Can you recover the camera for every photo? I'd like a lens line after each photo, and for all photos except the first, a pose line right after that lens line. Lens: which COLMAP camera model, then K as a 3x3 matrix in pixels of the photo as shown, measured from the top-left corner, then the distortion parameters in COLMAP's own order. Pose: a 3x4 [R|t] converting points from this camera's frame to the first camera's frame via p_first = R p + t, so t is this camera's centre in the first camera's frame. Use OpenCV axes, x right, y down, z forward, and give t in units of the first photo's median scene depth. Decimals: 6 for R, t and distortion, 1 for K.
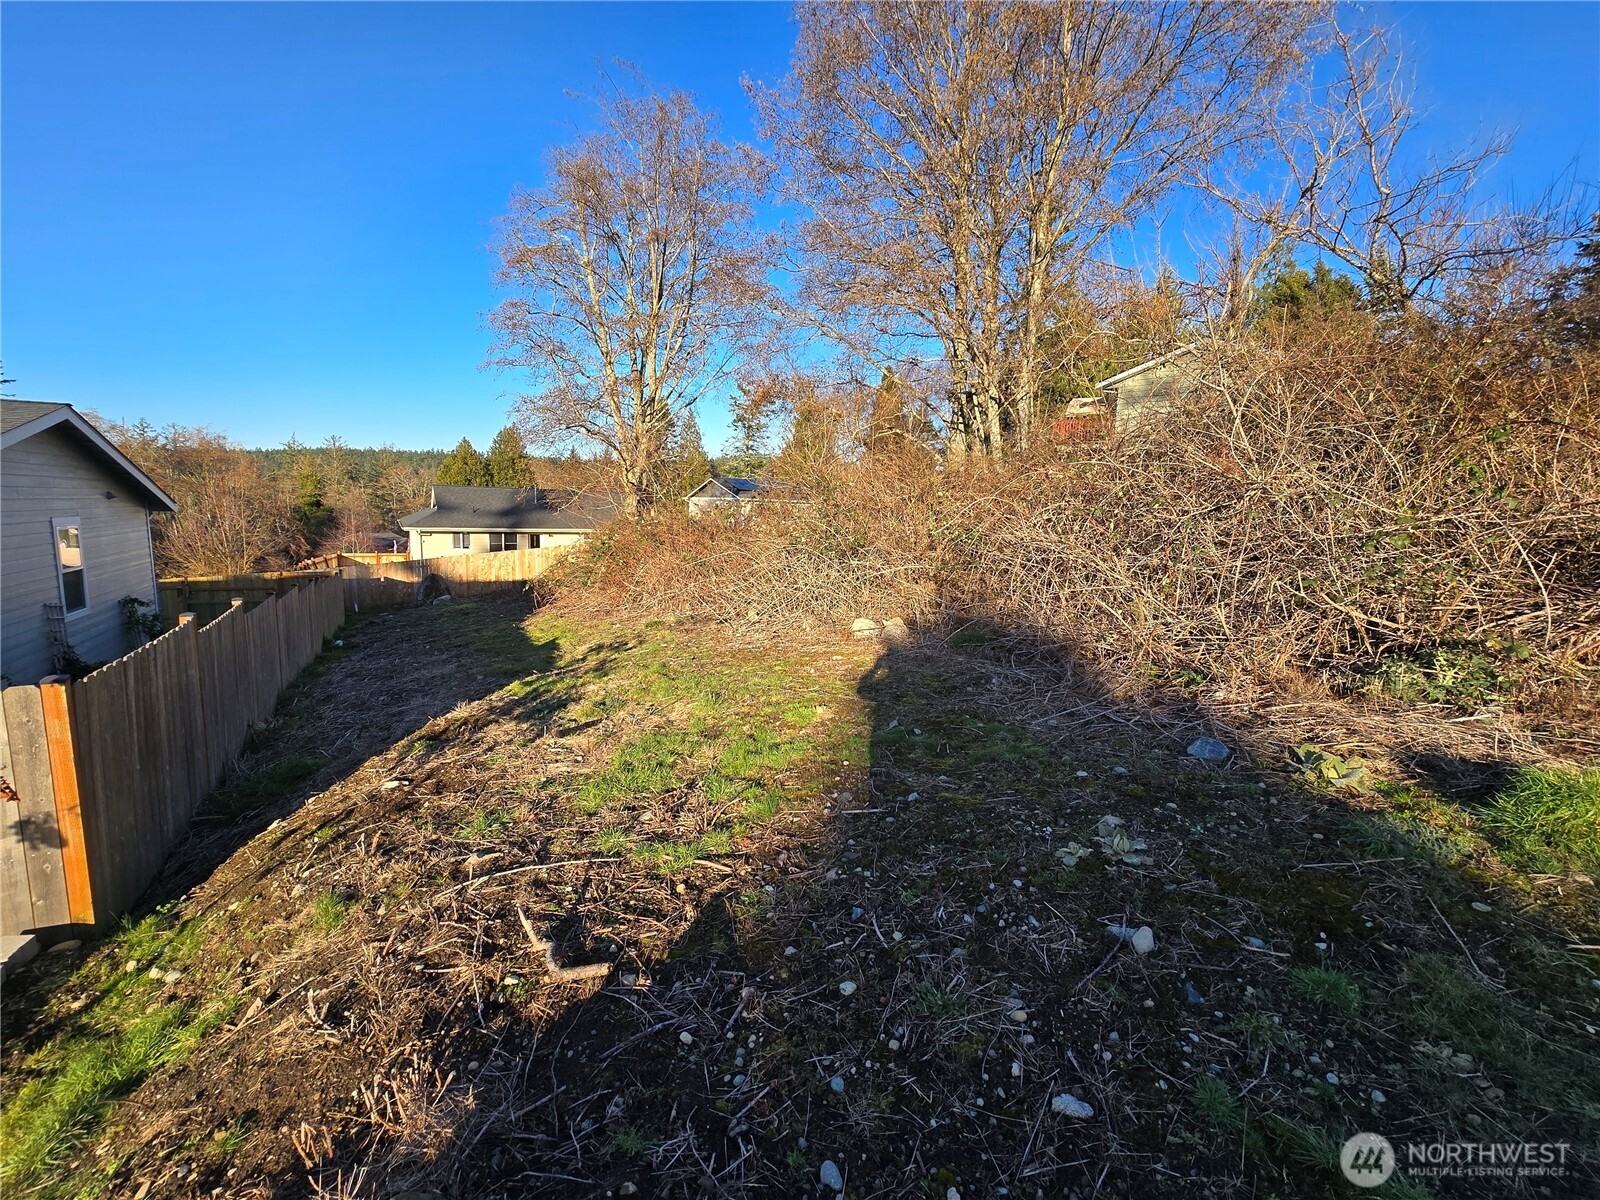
lens RADIAL K [[647.1, 0, 804.5], [0, 647.1, 600.0], [0, 0, 1]] dist [-0.004591, 0.001419]
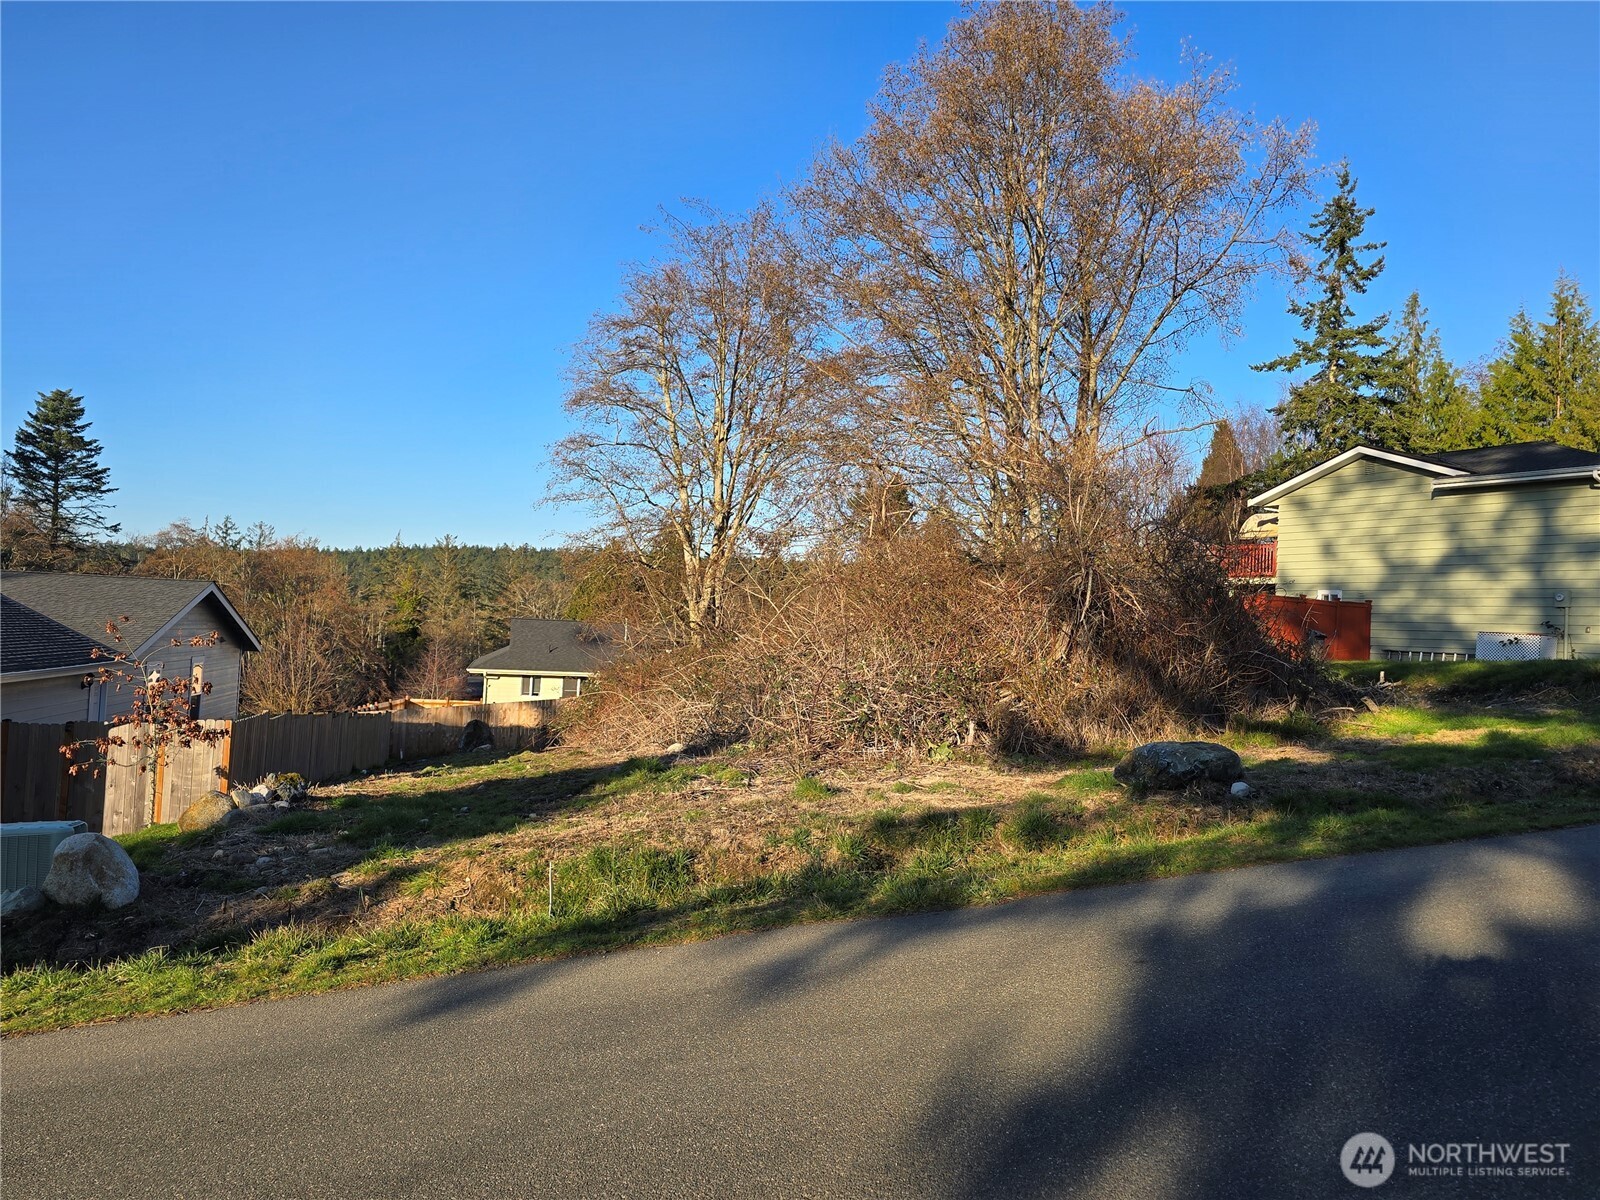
lens RADIAL K [[1137.9, 0, 811.8], [0, 1137.9, 605.8], [0, 0, 1]] dist [0.032528, -0.006084]
pose [[0.952302, 0.004476, -0.305123, 0.306073], [-0.058127, 0.984245, -0.166980, 0.035251], [0.299568, 0.176752, 0.937559, -0.331899]]
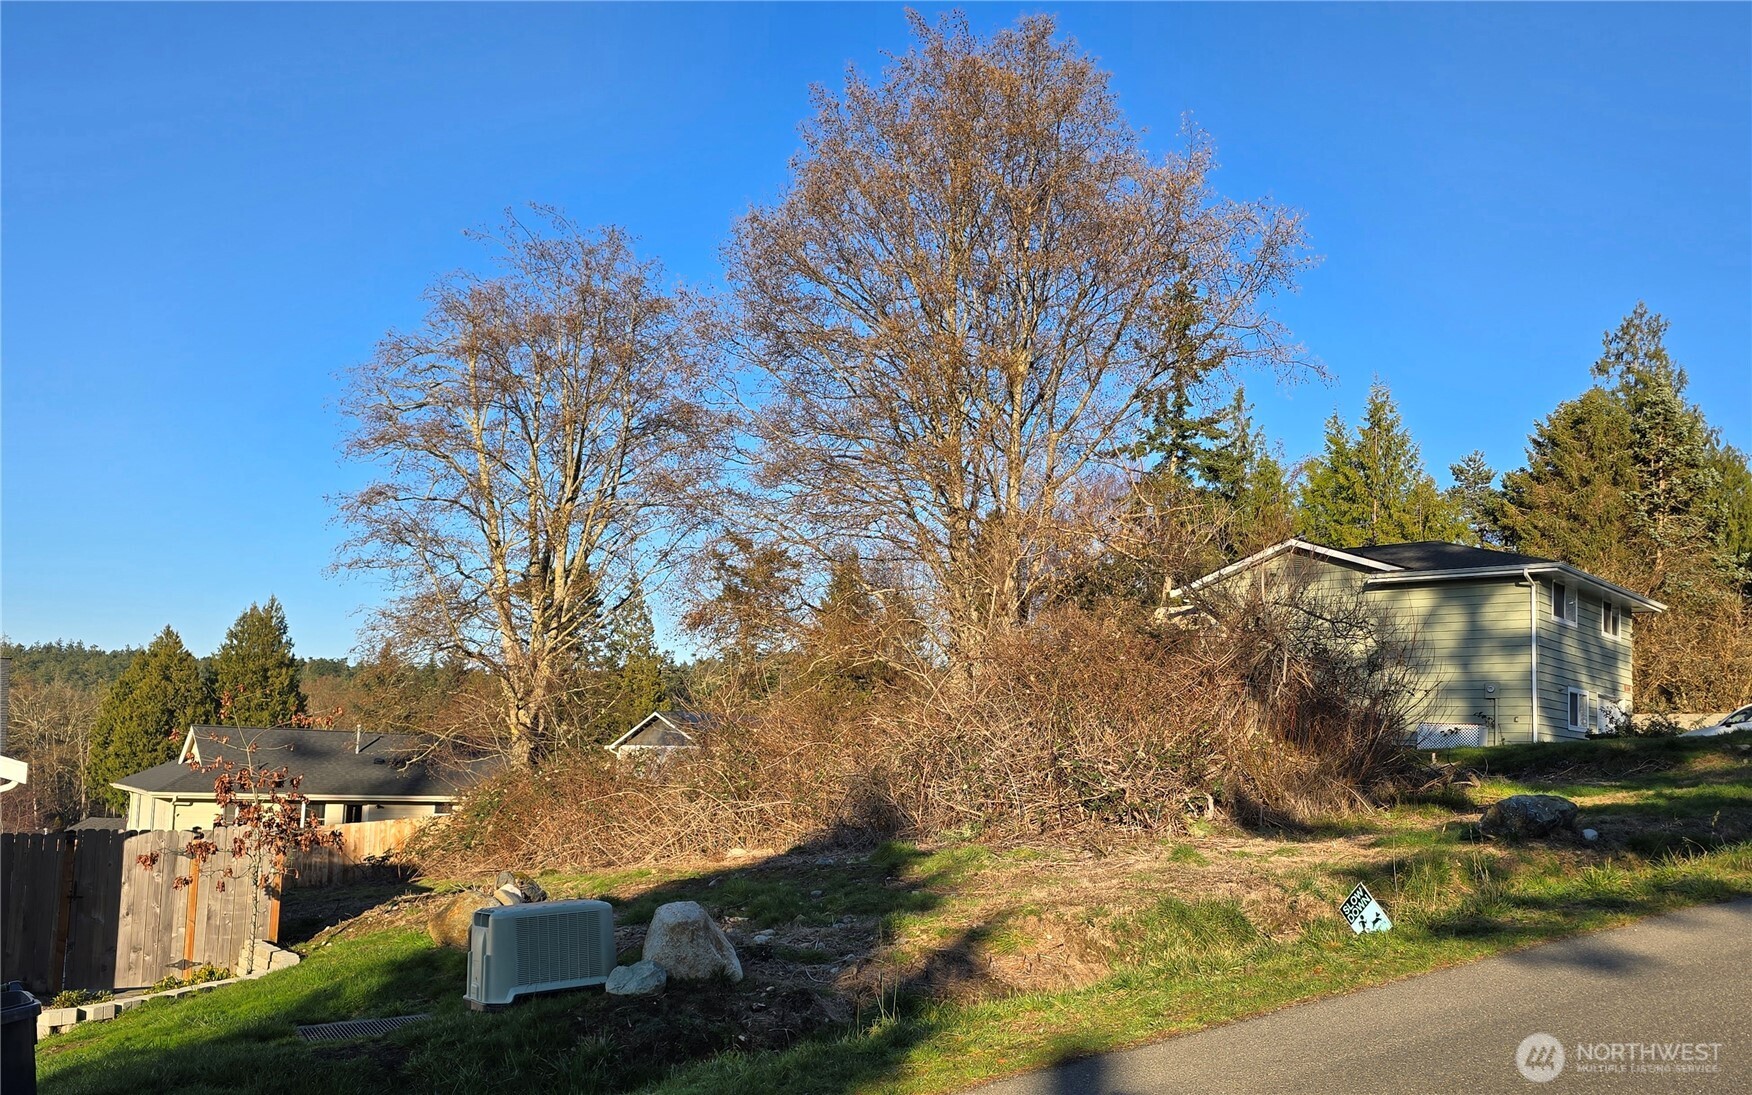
lens RADIAL K [[1368.7, 0, 892.2], [0, 1368.7, 689.1], [0, 0, 1]] dist [0.065775, -0.005301]
pose [[0.999873, 0.002747, 0.015705, 0.094283], [0.000419, 0.980169, -0.198165, 0.066780], [-0.015938, 0.198147, 0.980043, -0.412364]]
